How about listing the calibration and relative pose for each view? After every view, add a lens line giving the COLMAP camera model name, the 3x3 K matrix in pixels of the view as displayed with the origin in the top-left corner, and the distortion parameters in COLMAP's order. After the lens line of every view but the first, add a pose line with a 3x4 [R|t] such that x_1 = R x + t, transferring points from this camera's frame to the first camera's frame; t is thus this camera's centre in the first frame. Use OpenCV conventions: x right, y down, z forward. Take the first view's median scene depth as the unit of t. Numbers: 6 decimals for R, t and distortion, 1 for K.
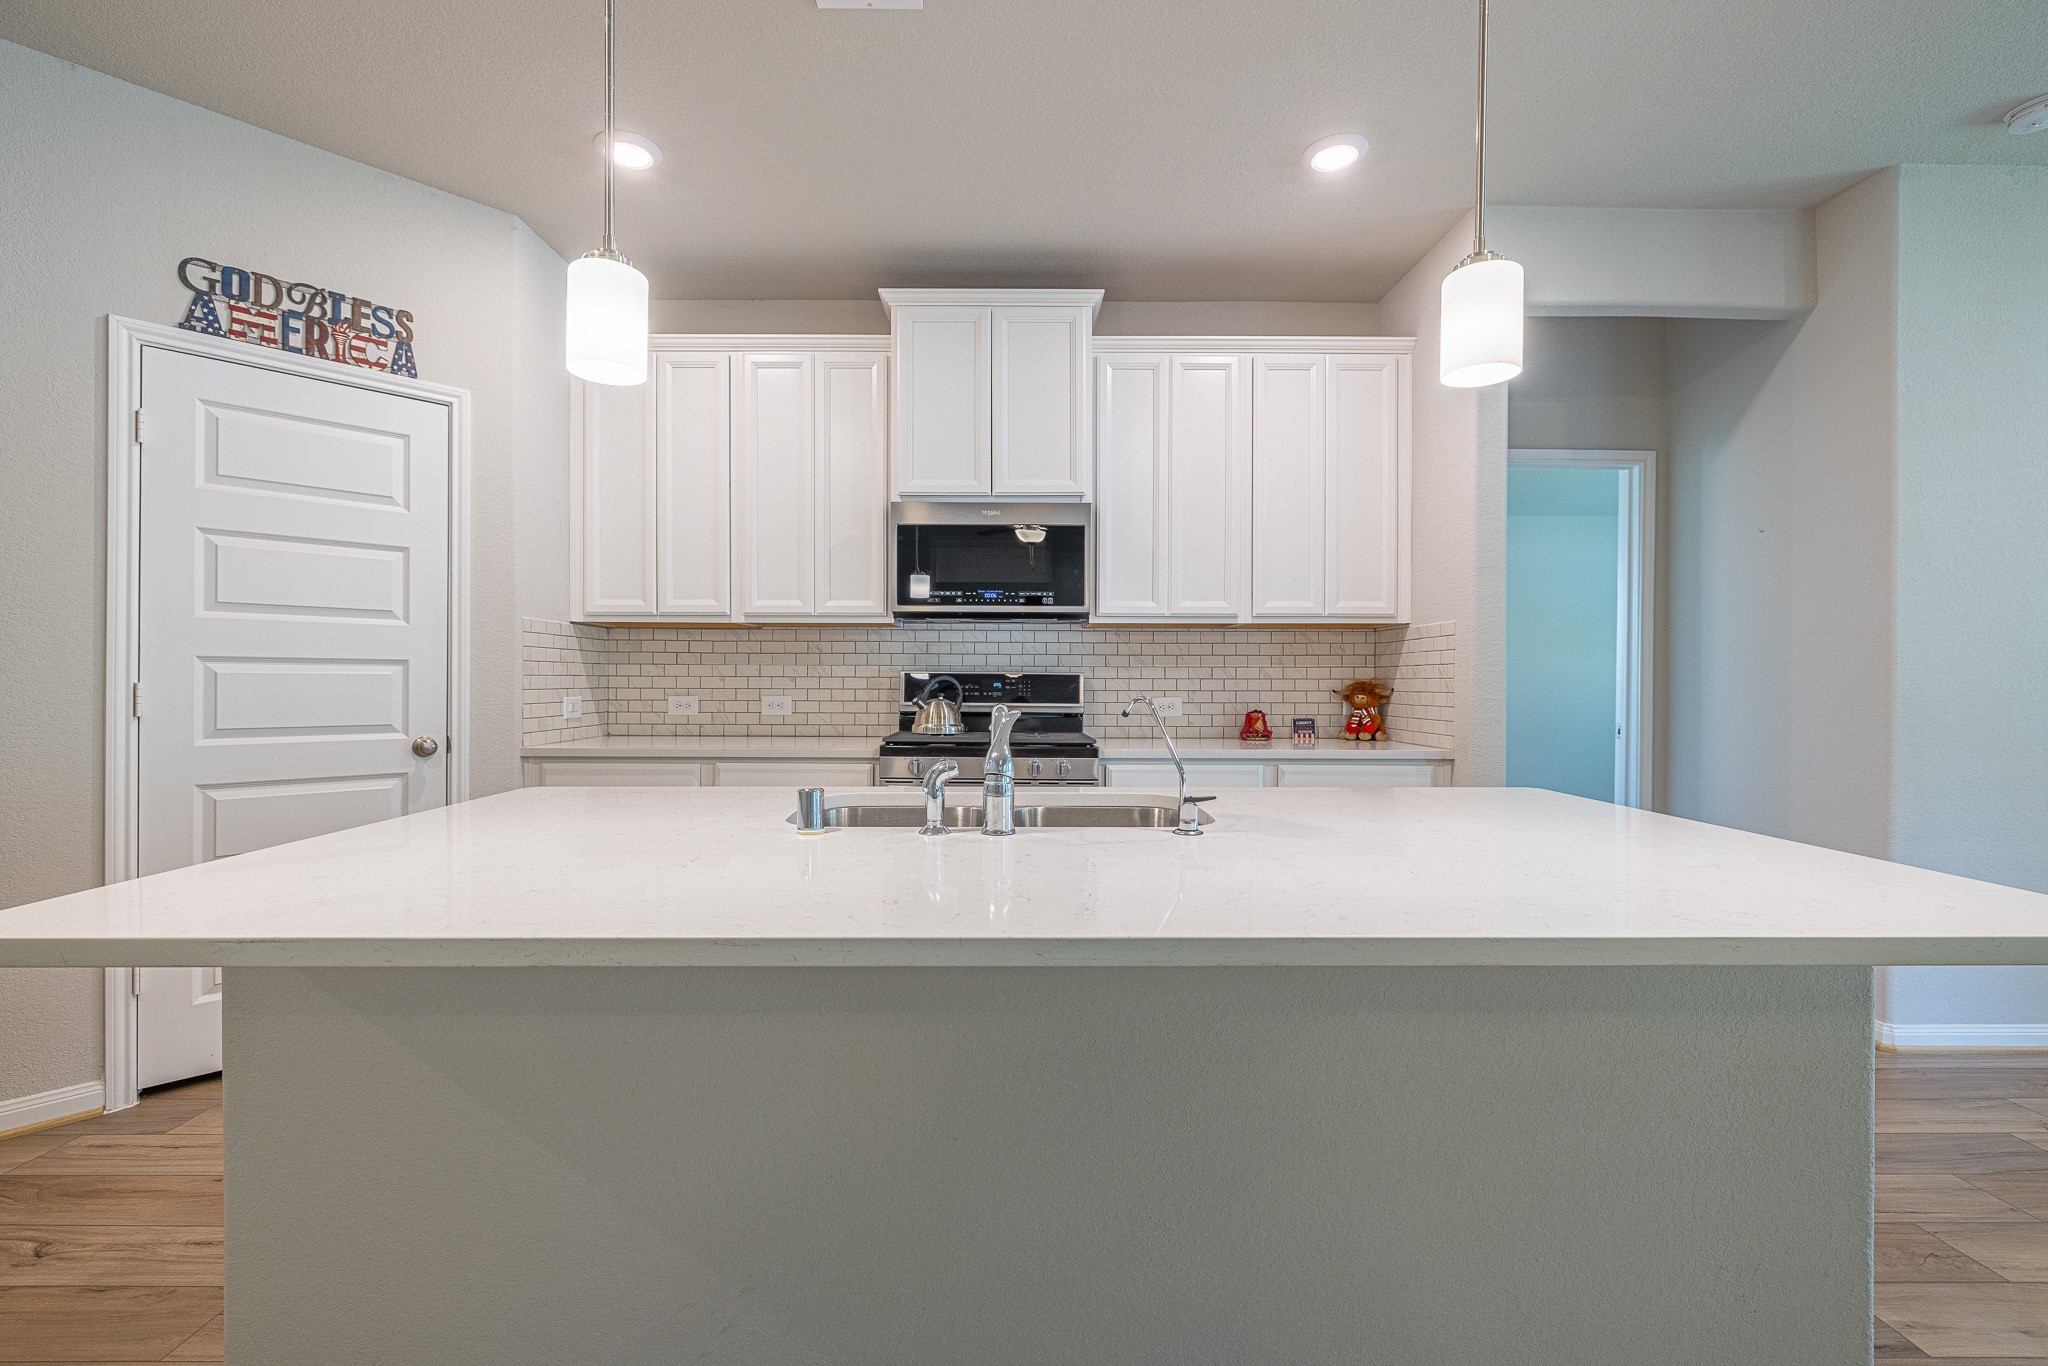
lens RADIAL K [[857.3, 0, 1012.2], [0, 857.3, 681.3], [0, 0, 1]] dist [-0.001735, 0.000166]
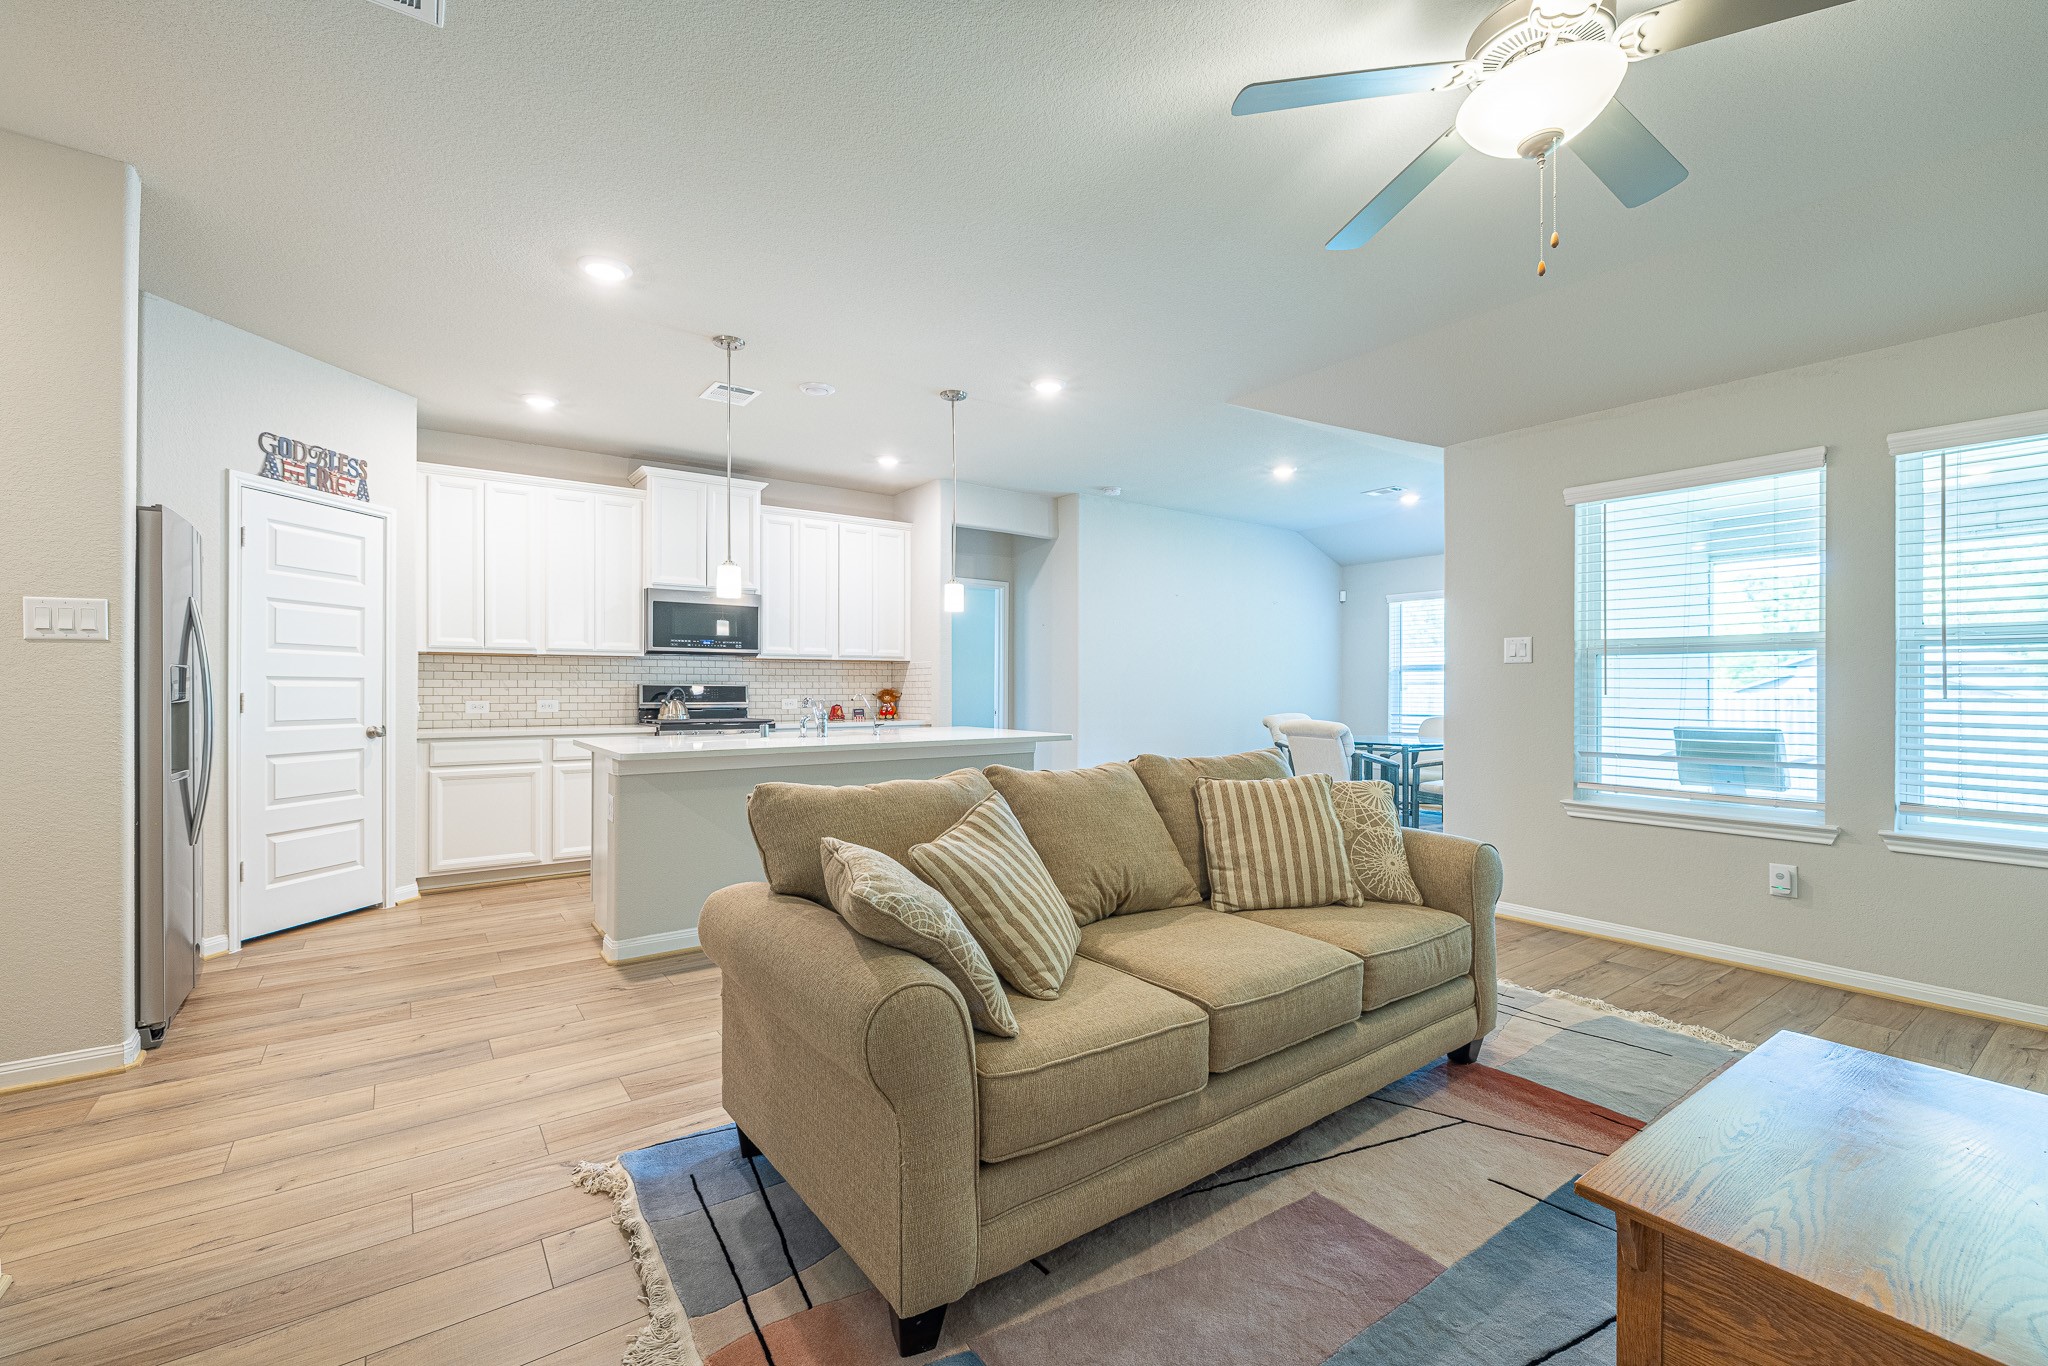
lens RADIAL K [[857.3, 0, 1012.2], [0, 857.3, 681.3], [0, 0, 1]] dist [-0.001735, 0.000166]
pose [[0.816896, 0.001891, 0.576782, -0.525280], [0.004003, 0.999952, -0.008948, 0.000453], [-0.576771, 0.009619, 0.816849, -0.826592]]
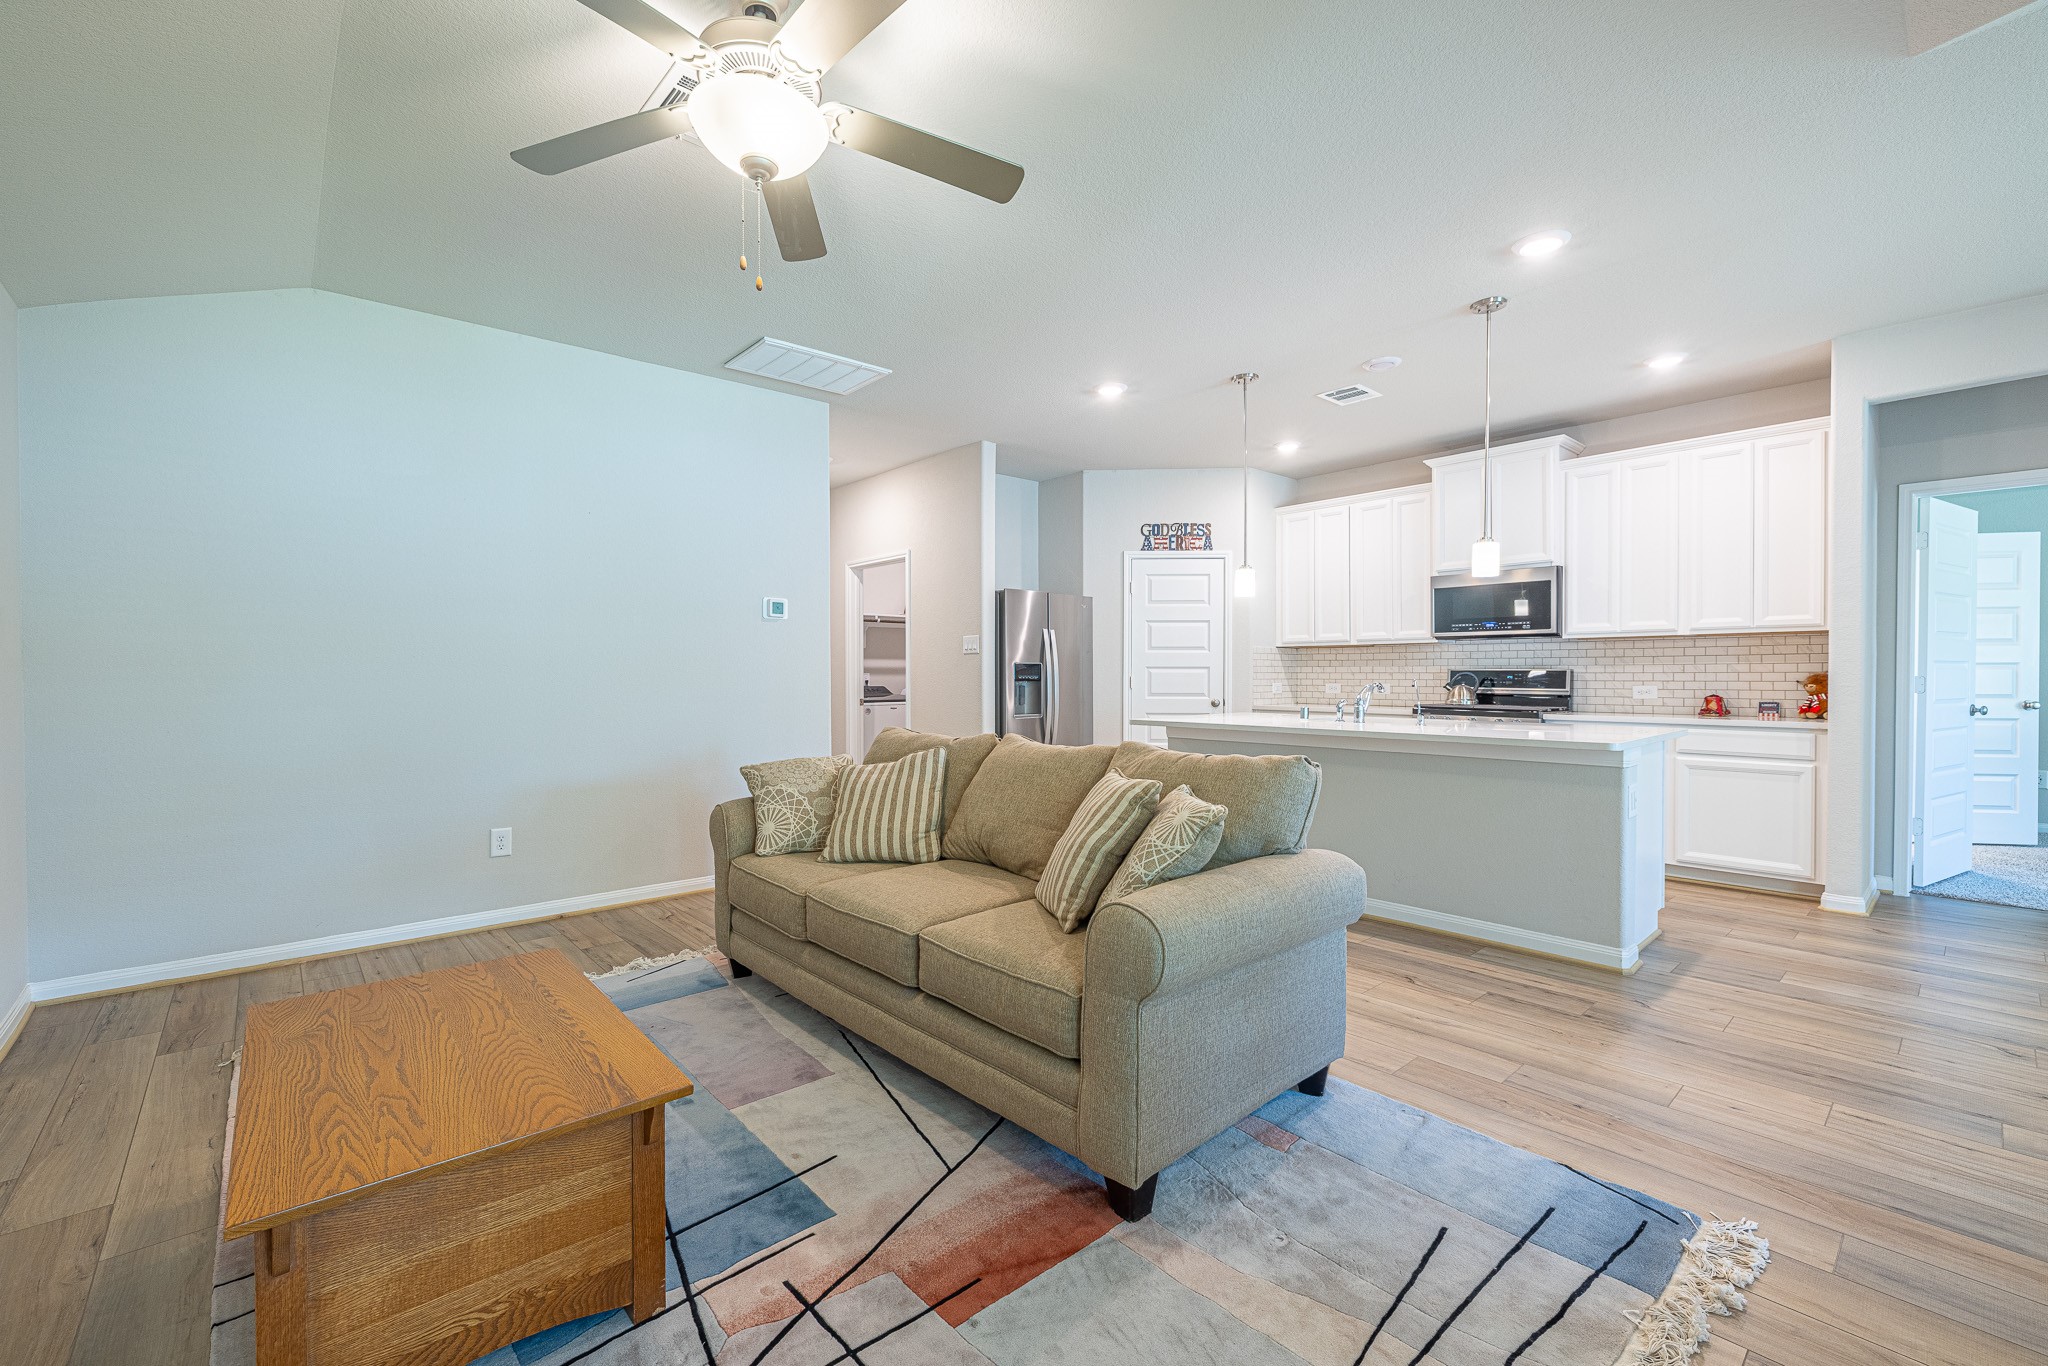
lens RADIAL K [[857.3, 0, 1012.2], [0, 857.3, 681.3], [0, 0, 1]] dist [-0.001735, 0.000166]
pose [[0.653368, 0.002125, -0.757037, 0.630584], [0.001687, 0.999989, 0.004263, 0.003819], [0.757038, -0.004062, 0.653358, -0.829540]]
